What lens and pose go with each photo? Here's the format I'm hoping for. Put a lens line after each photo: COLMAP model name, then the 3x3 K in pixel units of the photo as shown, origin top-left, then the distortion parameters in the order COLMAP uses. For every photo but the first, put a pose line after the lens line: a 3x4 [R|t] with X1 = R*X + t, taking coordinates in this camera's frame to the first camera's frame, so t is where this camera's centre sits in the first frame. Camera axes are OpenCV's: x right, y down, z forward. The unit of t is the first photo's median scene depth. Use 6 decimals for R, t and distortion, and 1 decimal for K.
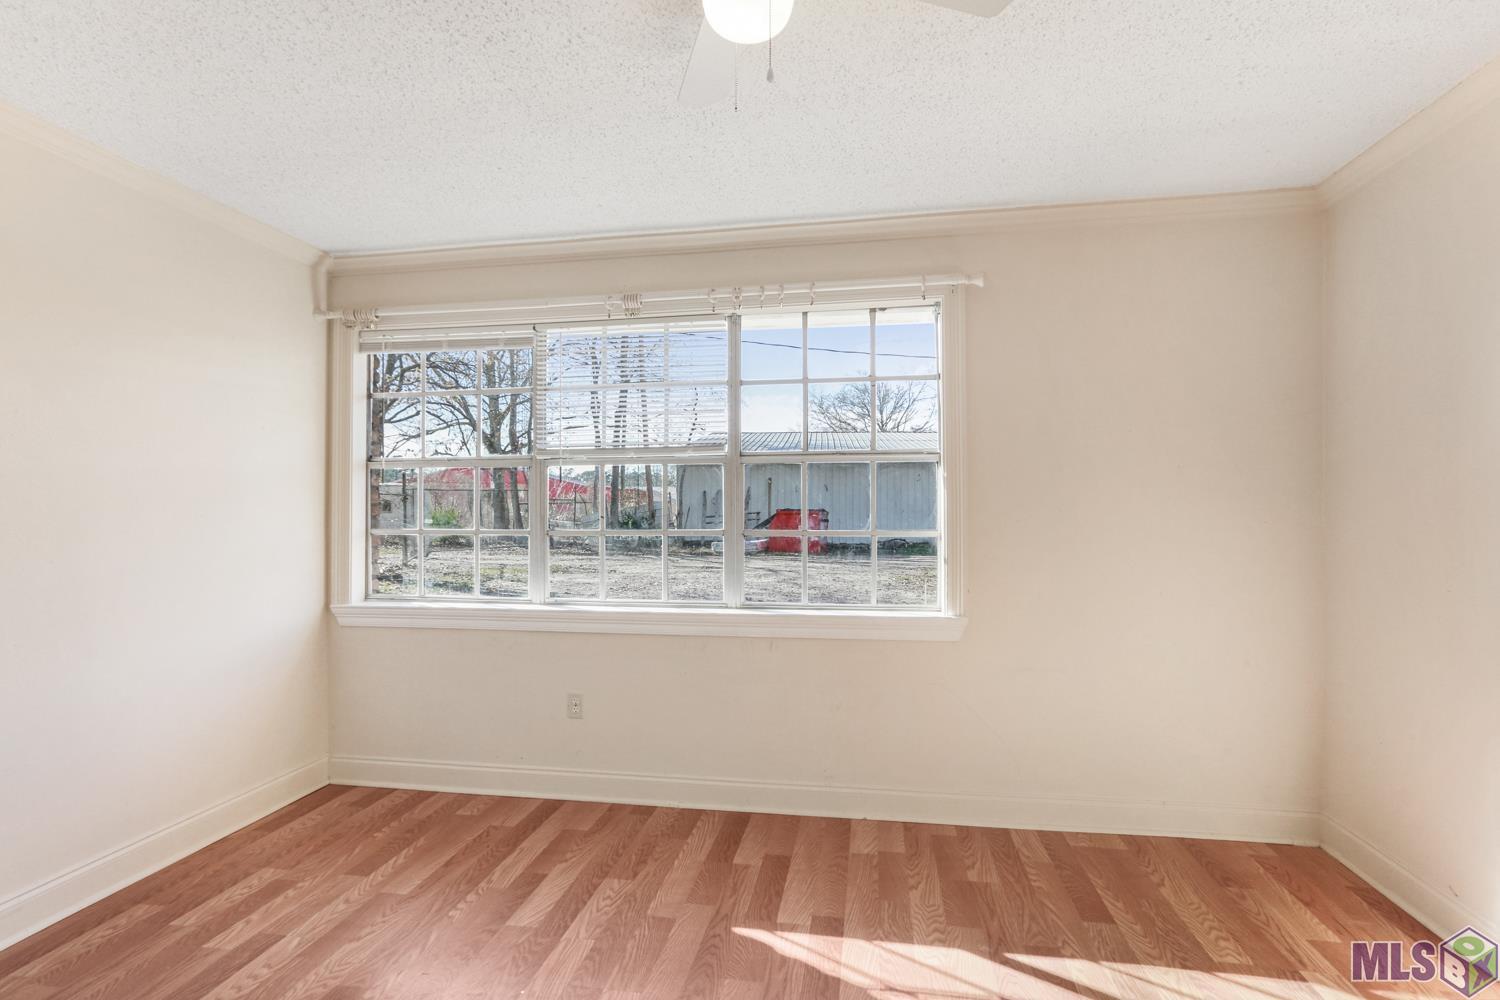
lens RADIAL K [[739.9, 0, 750.0], [0, 739.9, 500.0], [0, 0, 1]] dist [-0.019329, 0.022556]
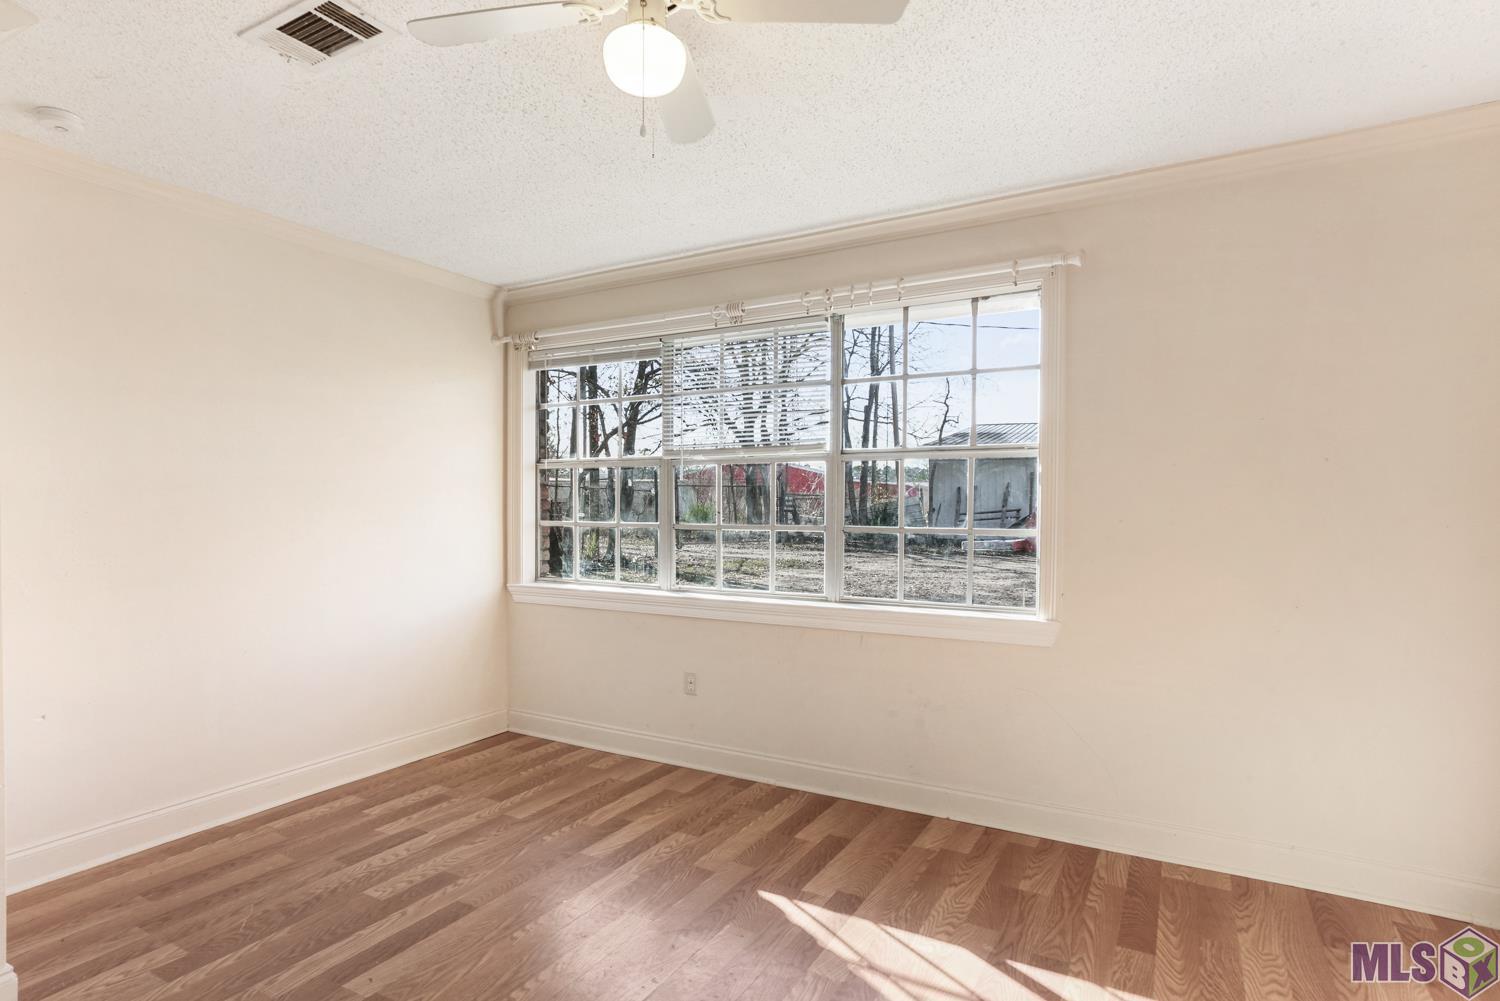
lens RADIAL K [[759.5, 0, 752.7], [0, 759.5, 523.7], [0, 0, 1]] dist [-0.019440, 0.026461]
pose [[0.945895, 0.014906, -0.324129, 0.227628], [-0.003083, 0.999312, 0.036960, -0.001670], [0.324457, -0.033961, 0.945291, -0.035497]]
